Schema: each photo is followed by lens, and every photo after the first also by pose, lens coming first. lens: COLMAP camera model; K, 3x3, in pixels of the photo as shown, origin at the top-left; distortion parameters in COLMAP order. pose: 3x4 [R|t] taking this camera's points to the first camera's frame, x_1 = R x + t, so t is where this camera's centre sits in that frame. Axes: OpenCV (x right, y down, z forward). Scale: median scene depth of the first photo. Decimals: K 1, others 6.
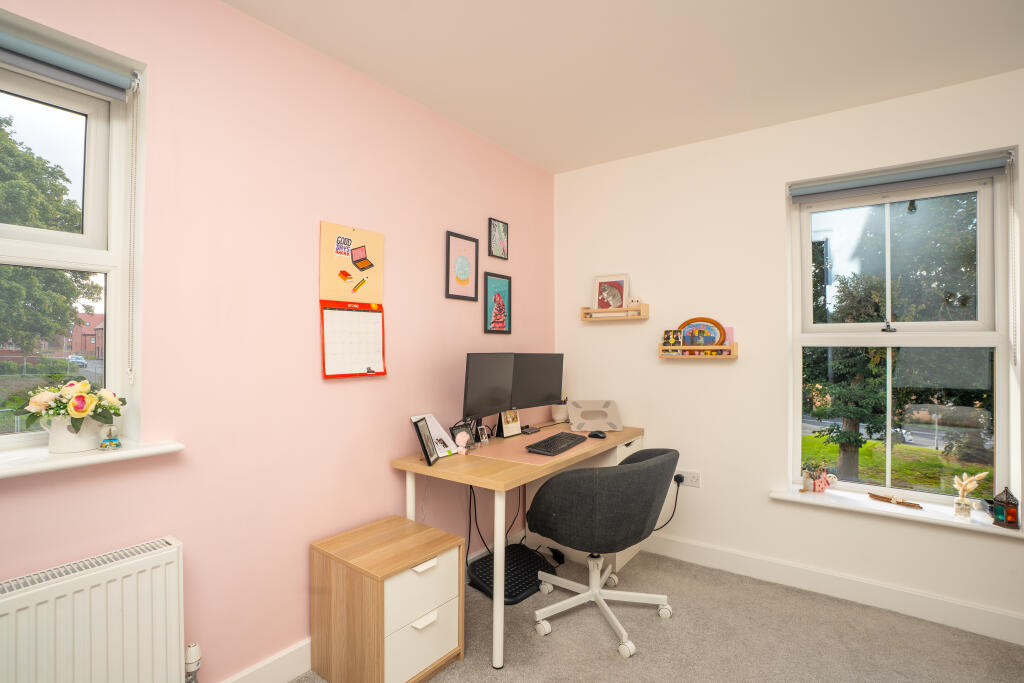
lens RADIAL K [[491.5, 0, 512.0], [0, 491.5, 341.5], [0, 0, 1]] dist [-0.028823, -0.000295]
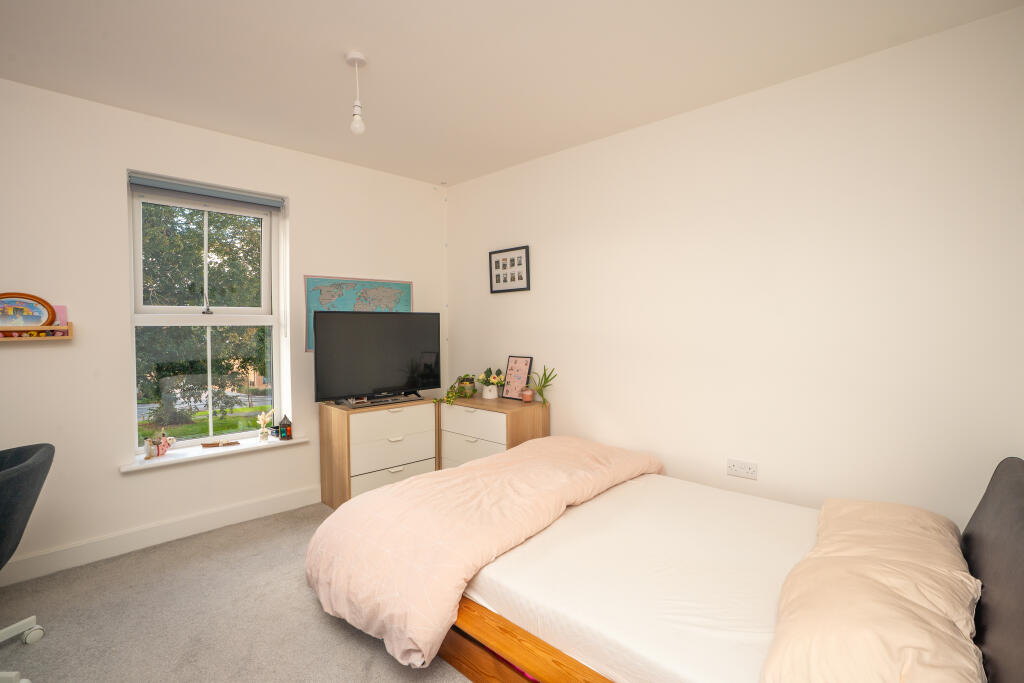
lens RADIAL K [[491.5, 0, 512.0], [0, 491.5, 341.5], [0, 0, 1]] dist [-0.028823, -0.000295]
pose [[0.114739, -0.034946, 0.992781, -0.385013], [-0.002582, 0.999367, 0.035476, 0.004329], [-0.993392, -0.006634, 0.114576, 0.061814]]
